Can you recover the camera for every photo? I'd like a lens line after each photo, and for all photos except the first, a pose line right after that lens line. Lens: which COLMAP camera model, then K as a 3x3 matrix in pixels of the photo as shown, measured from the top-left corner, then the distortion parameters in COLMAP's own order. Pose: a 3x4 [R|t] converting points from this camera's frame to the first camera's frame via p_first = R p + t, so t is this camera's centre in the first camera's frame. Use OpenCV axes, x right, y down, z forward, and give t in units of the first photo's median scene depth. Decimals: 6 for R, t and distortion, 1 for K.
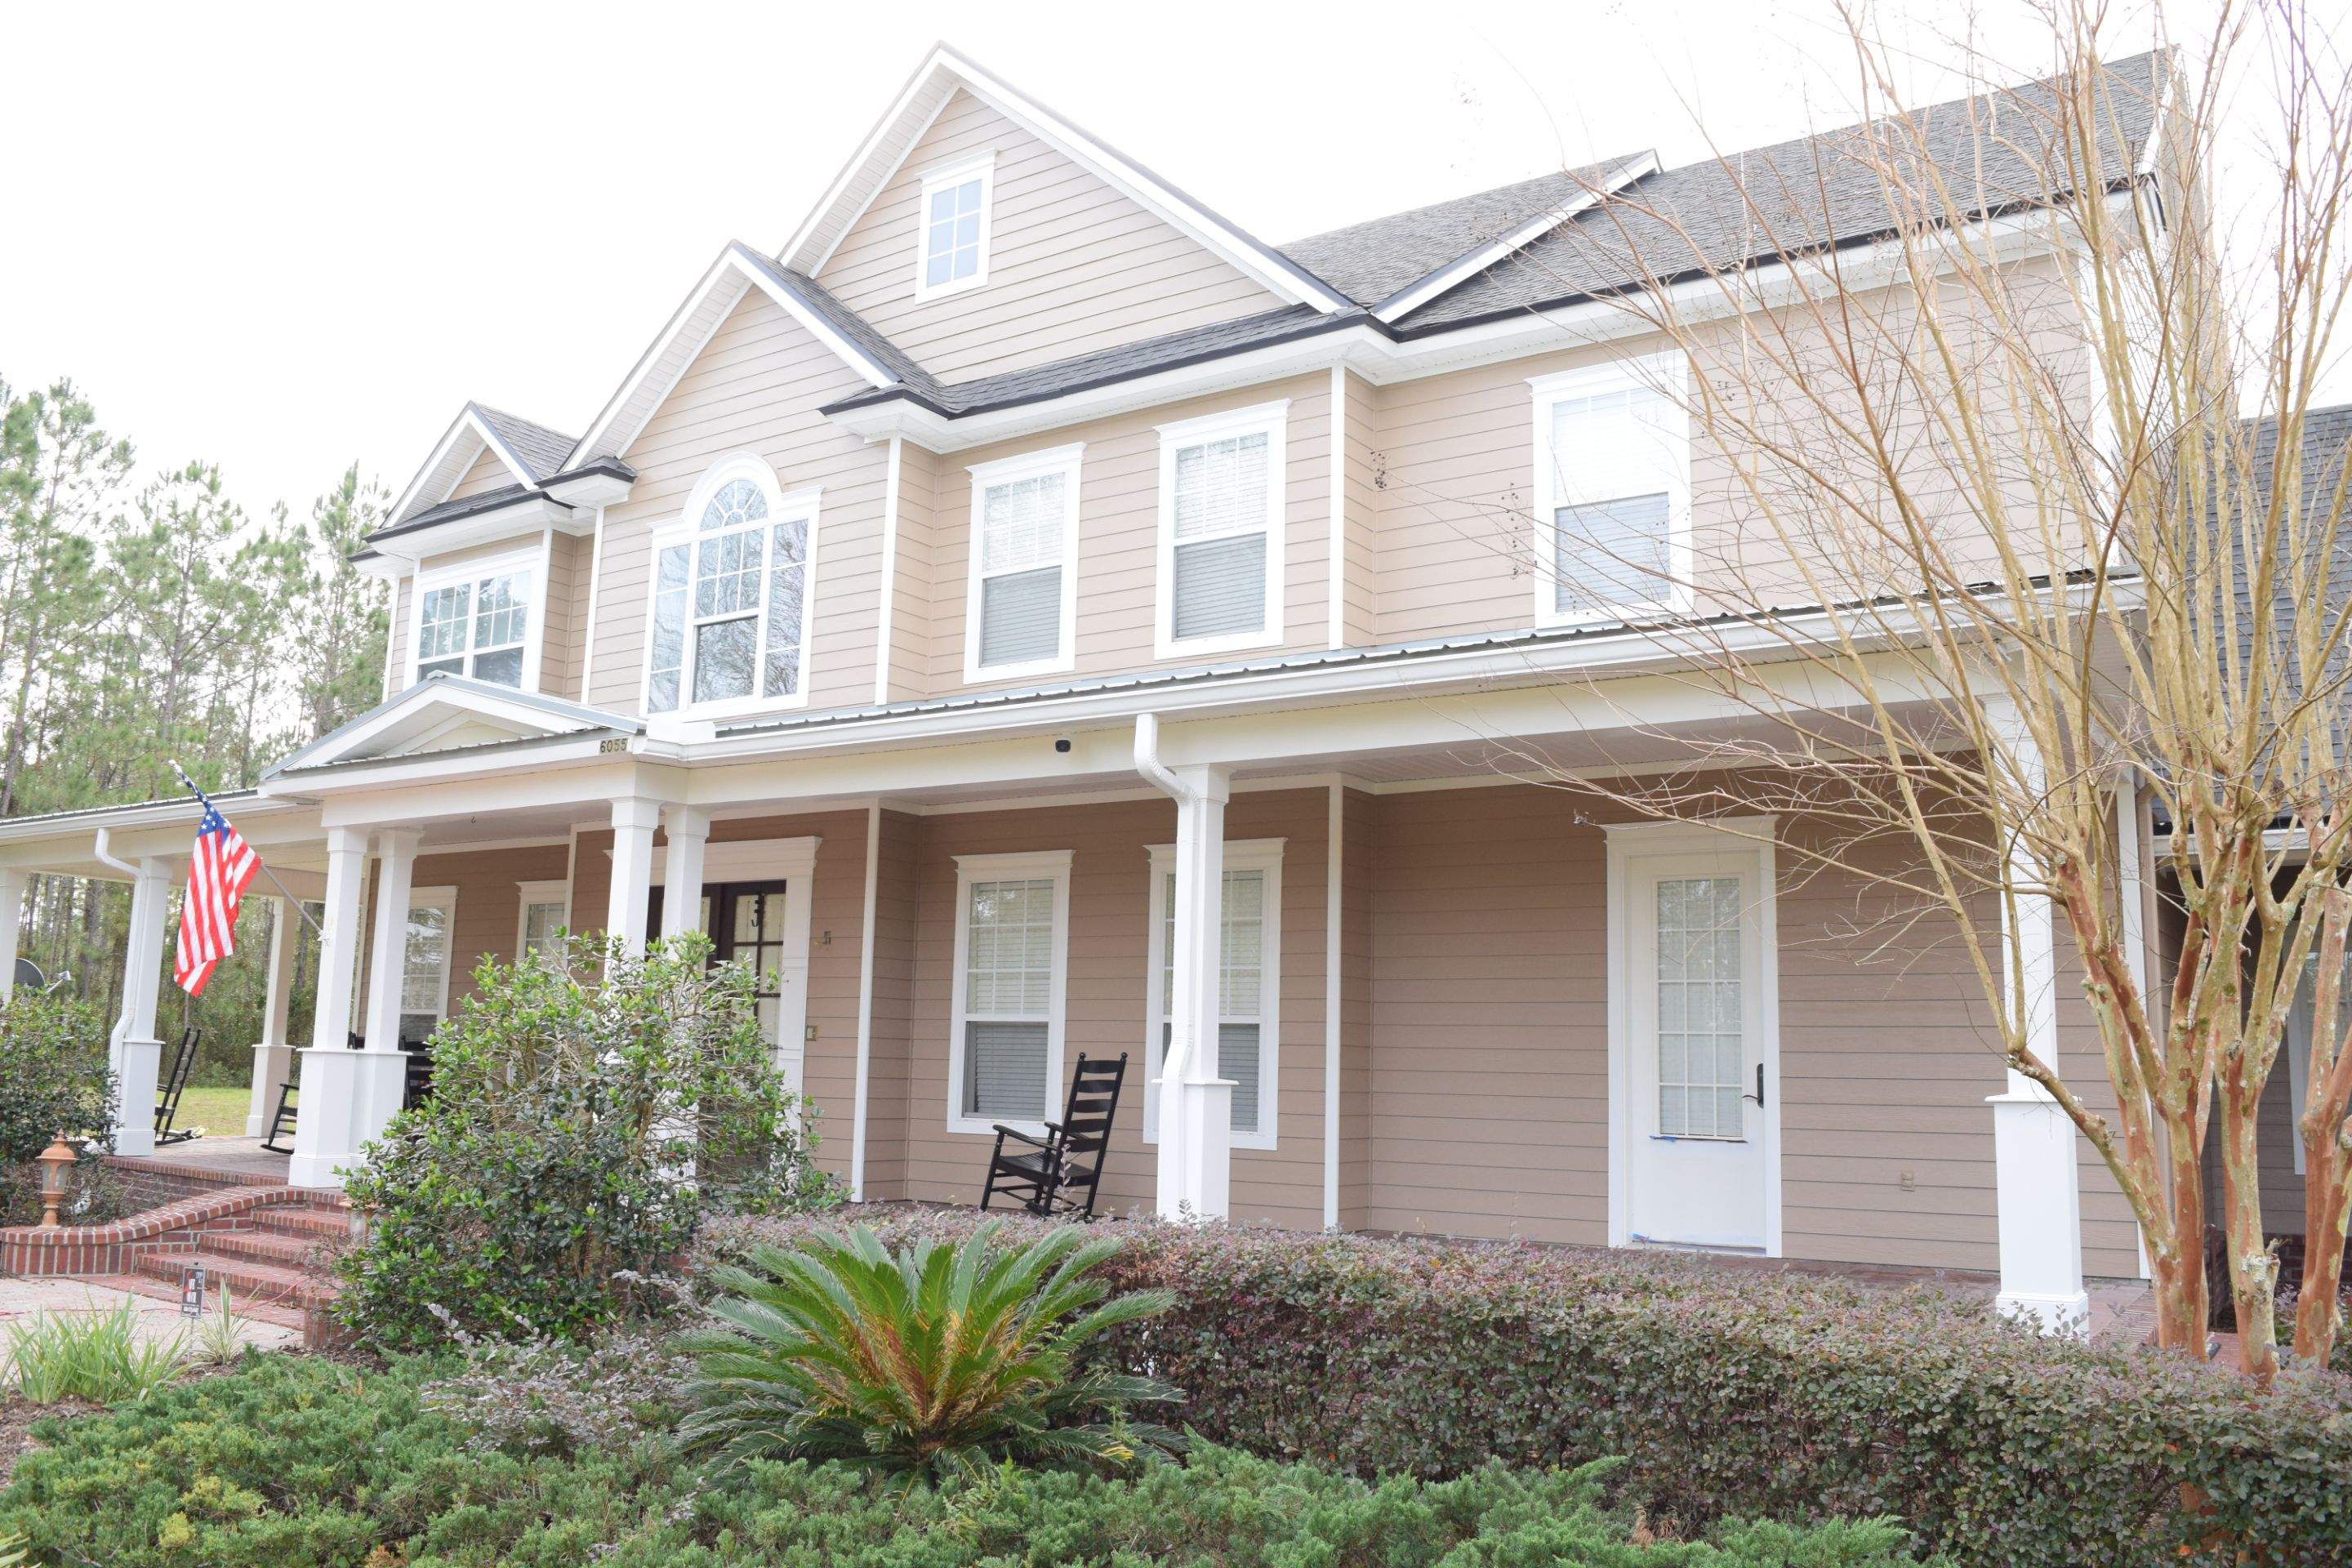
lens RADIAL K [[1829.6, 0, 1176.0], [0, 1829.6, 784.0], [0, 0, 1]] dist [-0.074748, 0.000150]
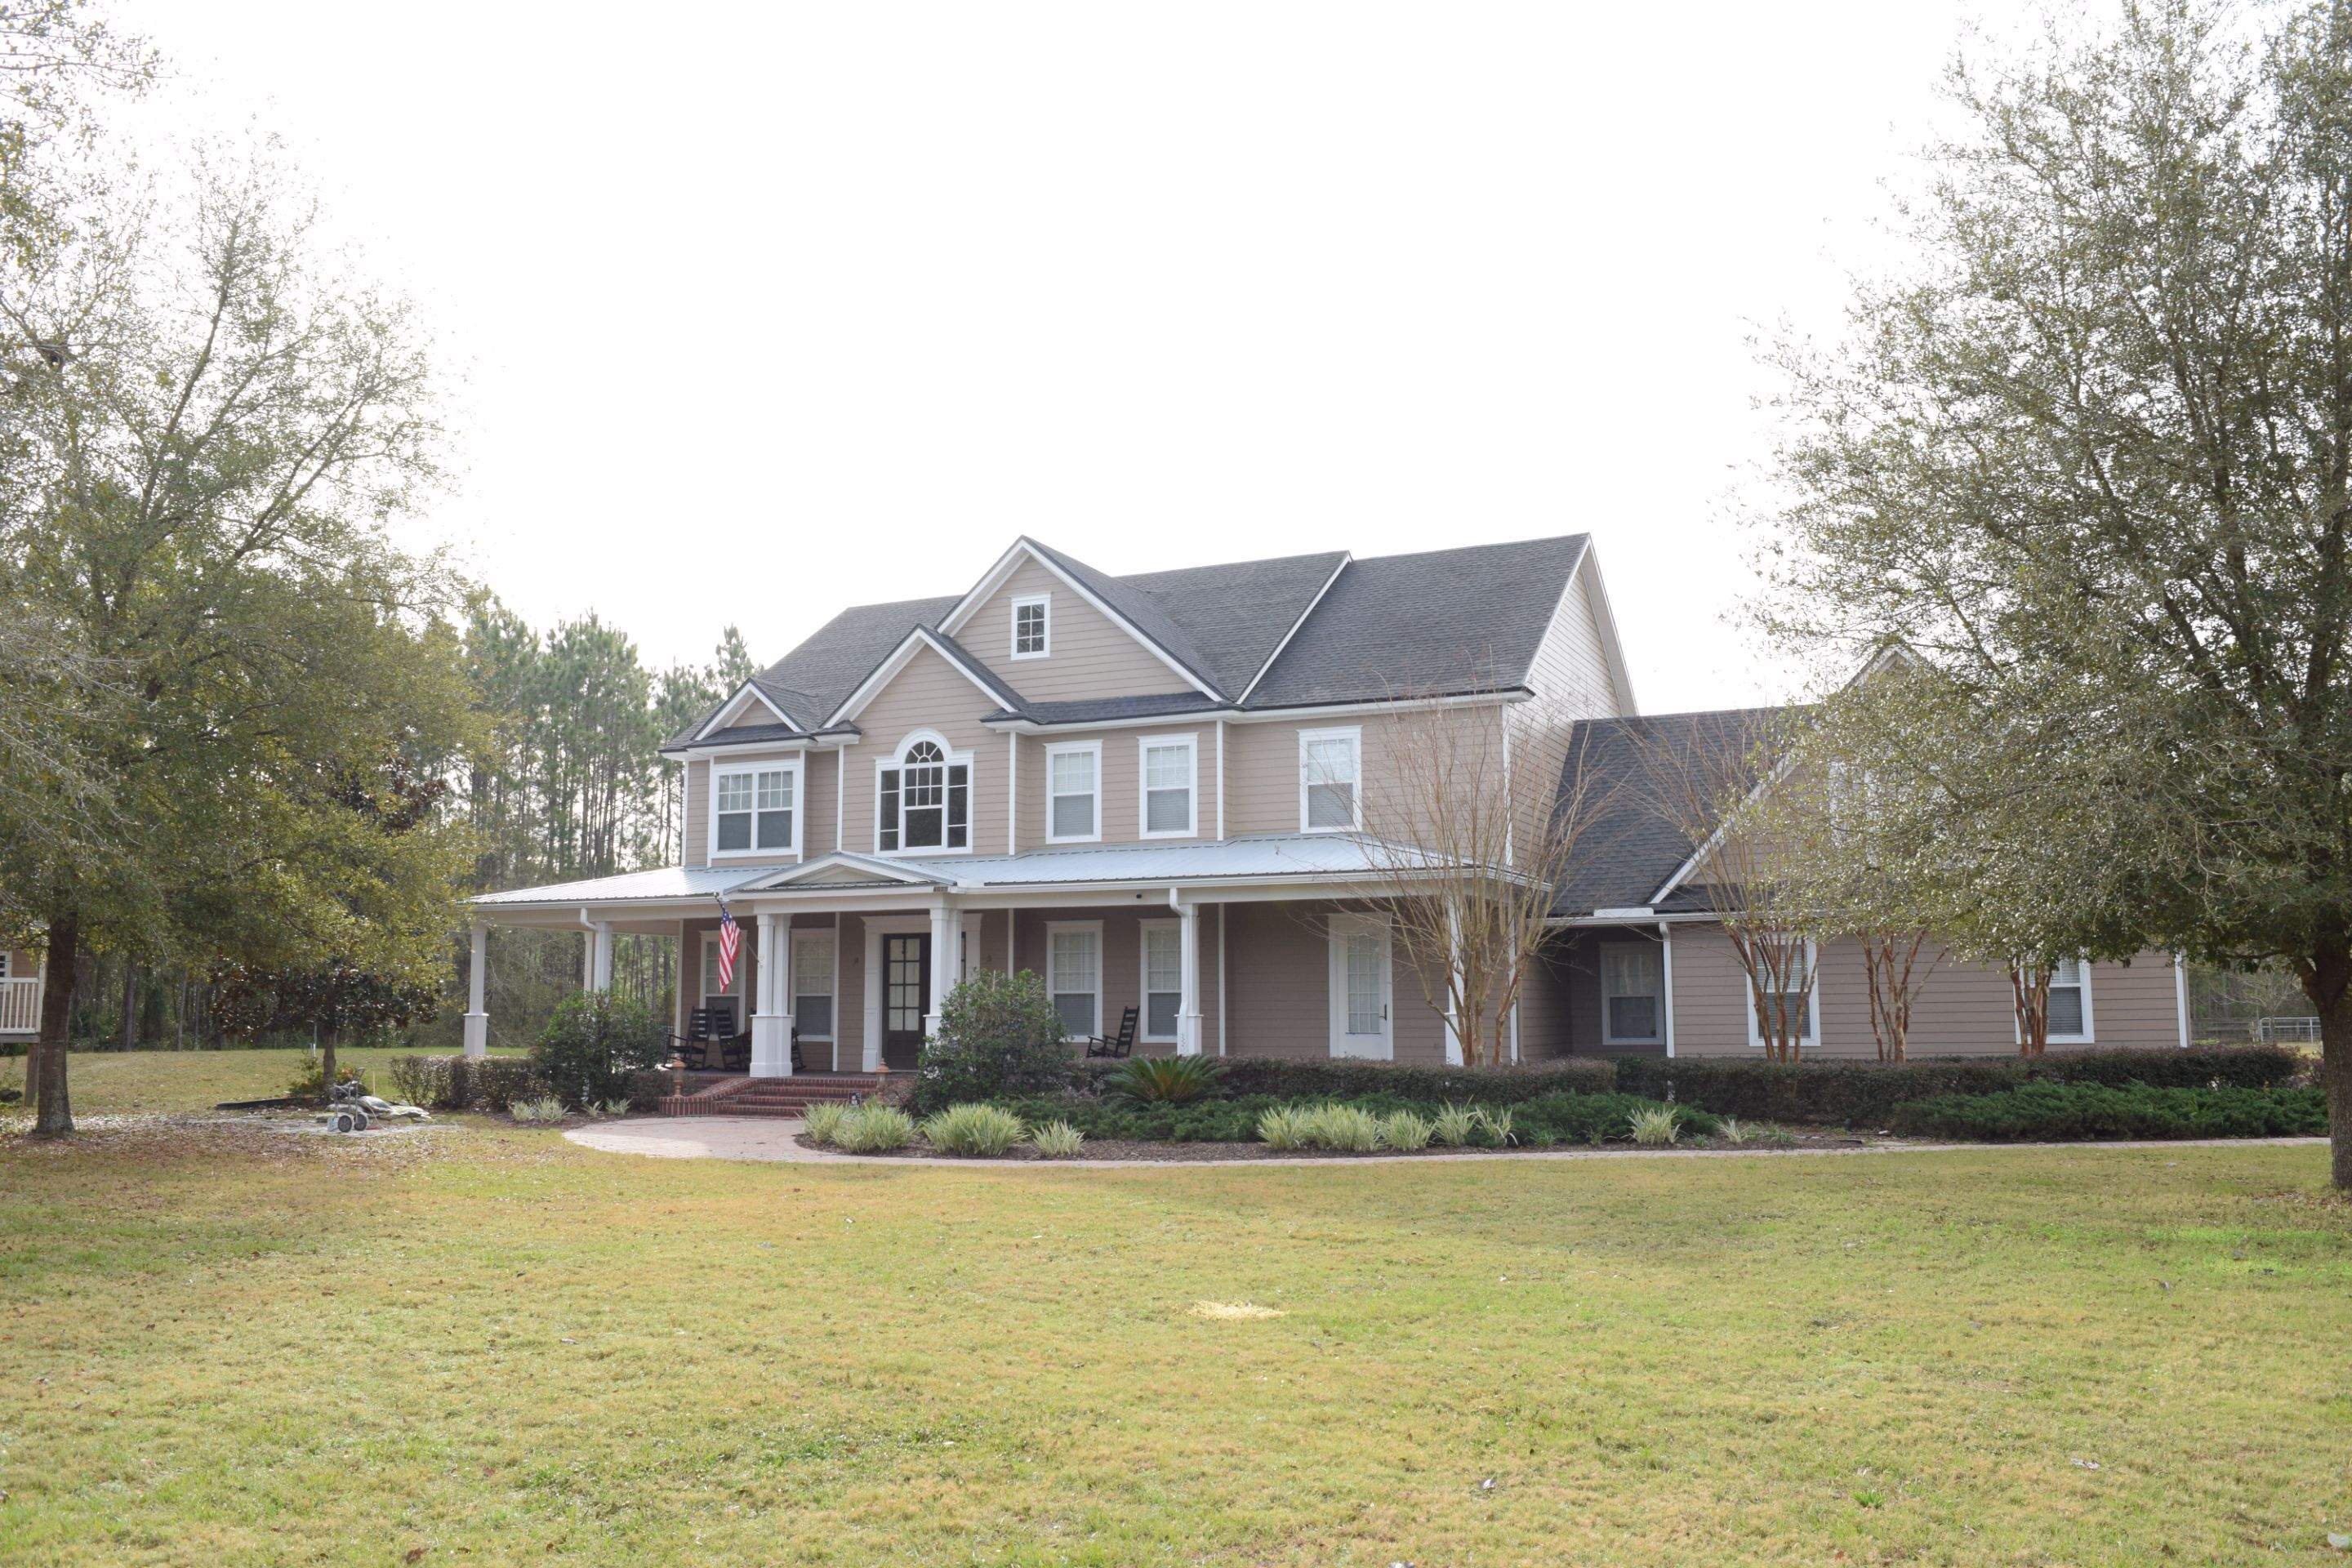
lens RADIAL K [[1829.6, 0, 1176.0], [0, 1829.6, 784.0], [0, 0, 1]] dist [-0.074748, 0.000150]
pose [[0.986363, -0.006005, 0.164476, -0.322744], [0.001385, 0.999602, 0.028193, -0.188406], [-0.164580, -0.027580, 0.985978, -1.215032]]
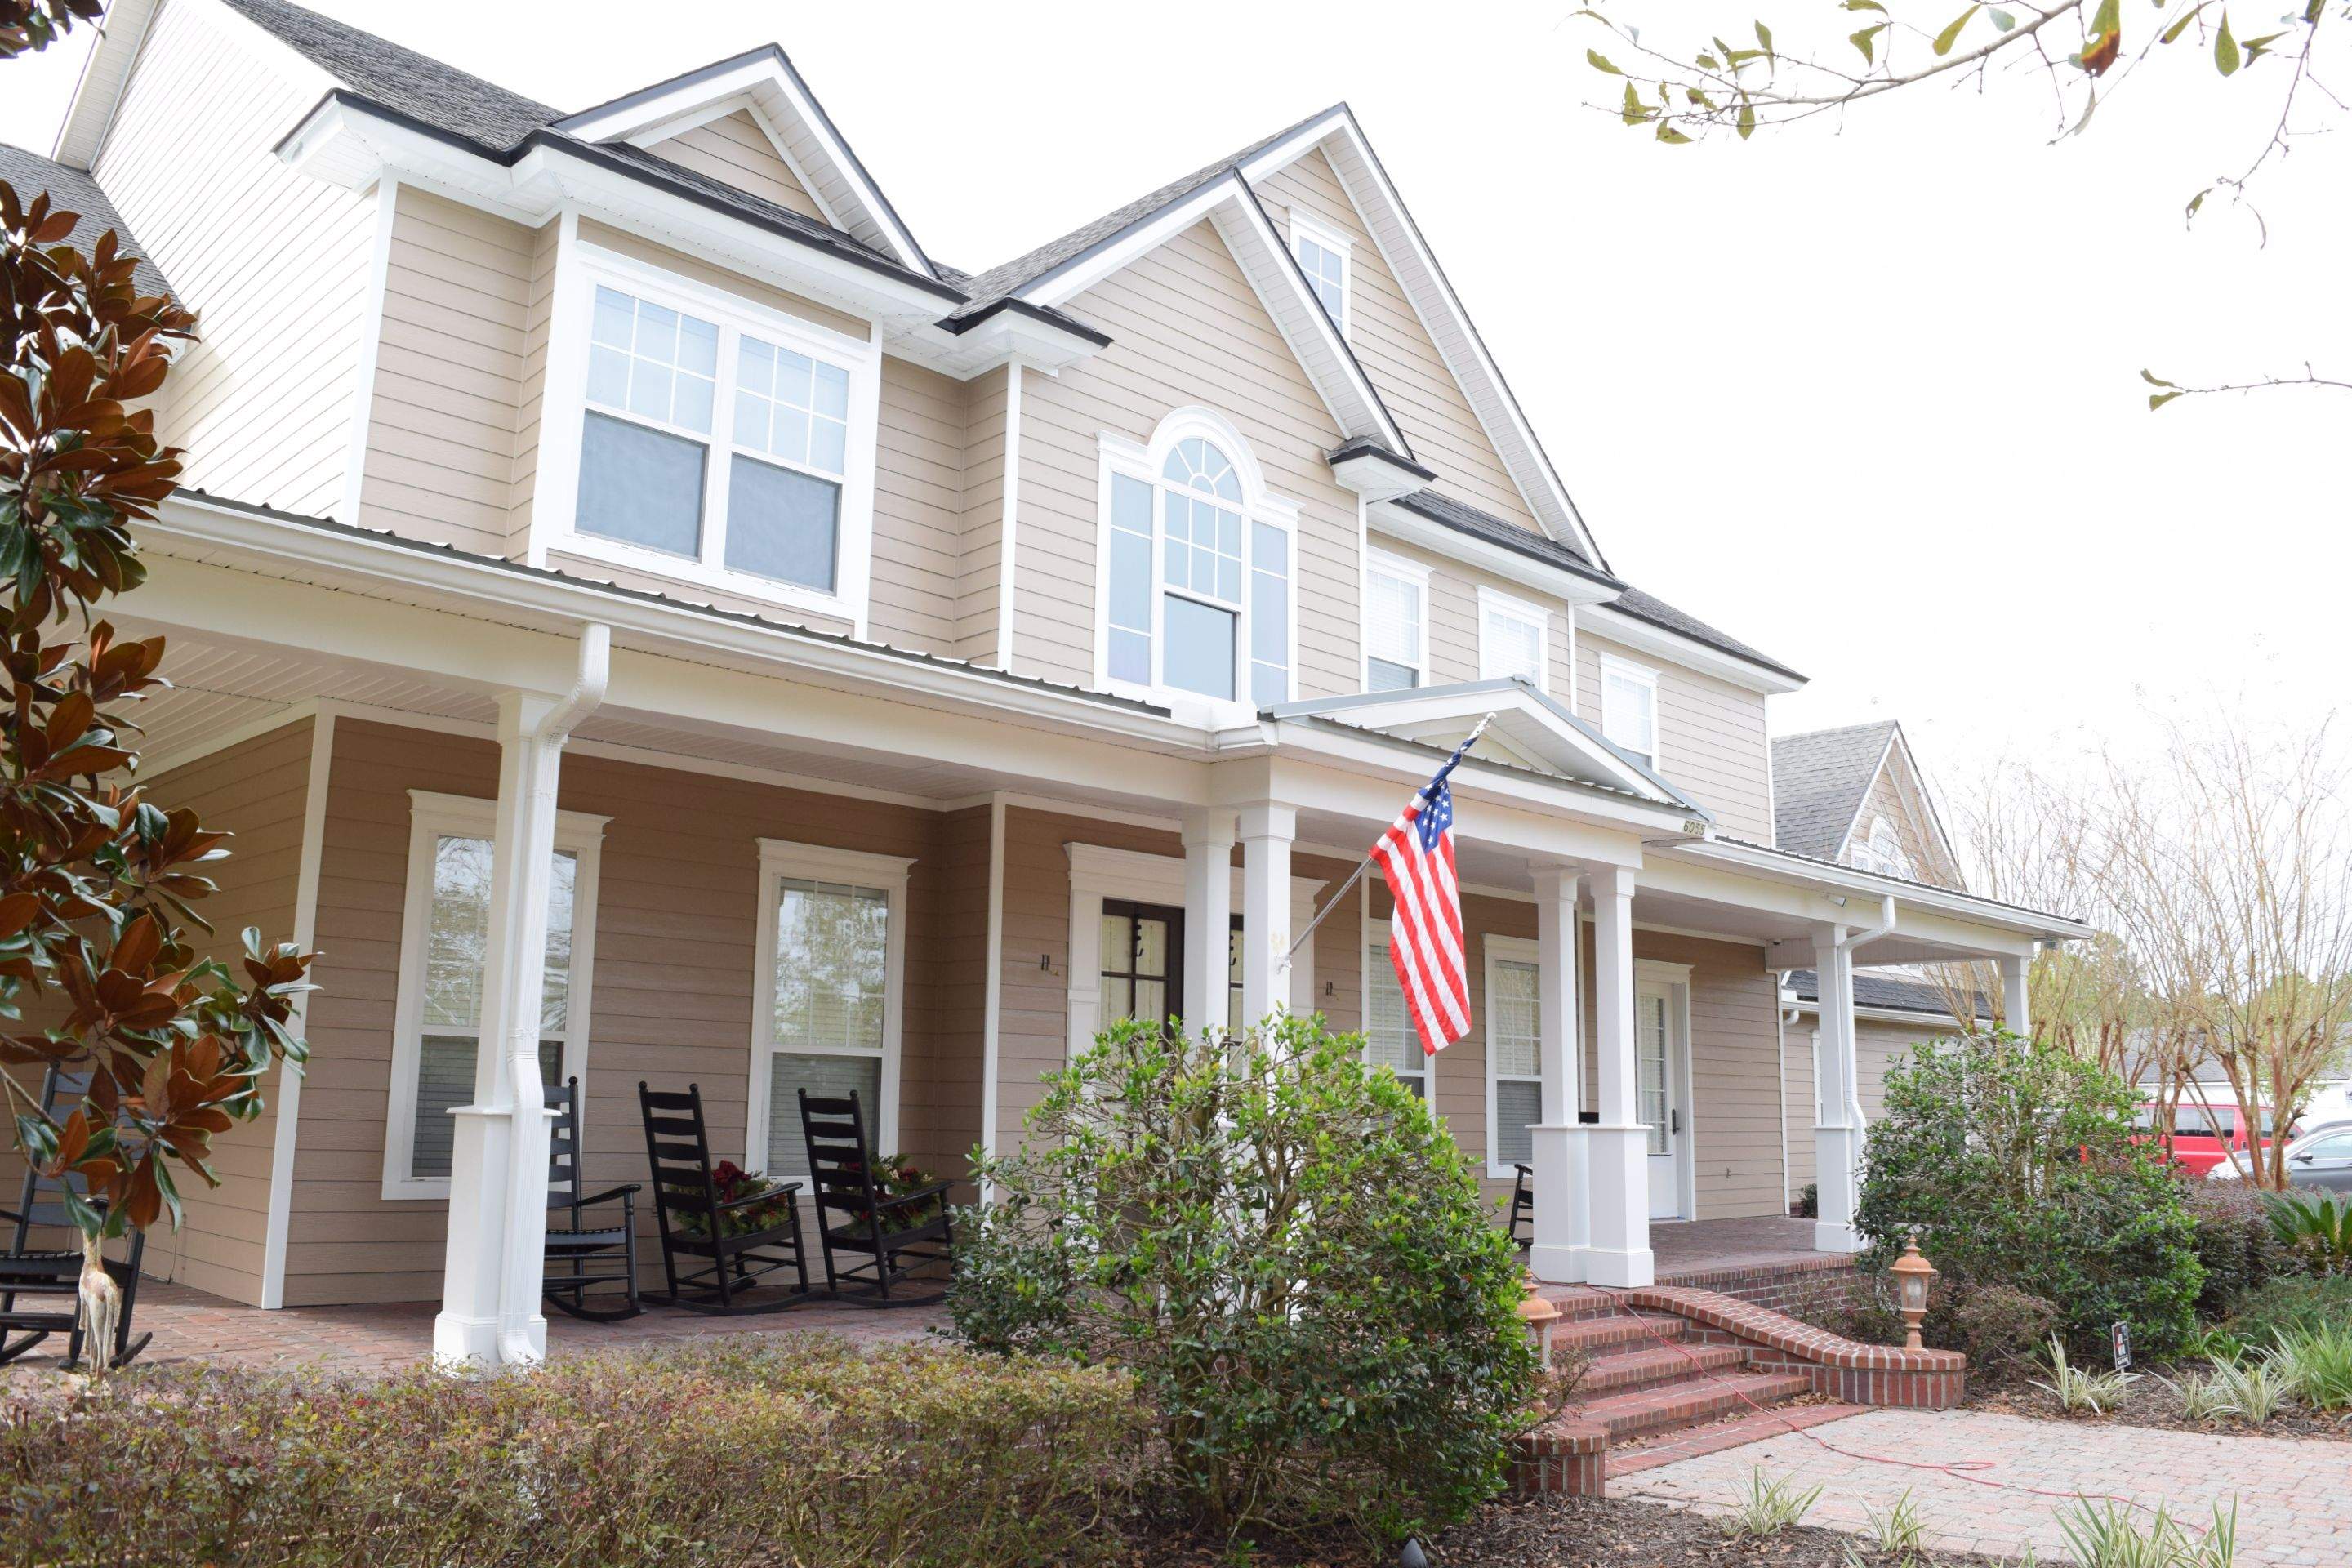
lens RADIAL K [[1829.6, 0, 1176.0], [0, 1829.6, 784.0], [0, 0, 1]] dist [-0.074748, 0.000150]
pose [[0.194714, 0.153732, 0.968738, -1.125222], [-0.163596, 0.978897, -0.122462, 0.107019], [-0.967121, -0.134636, 0.215755, 0.856685]]
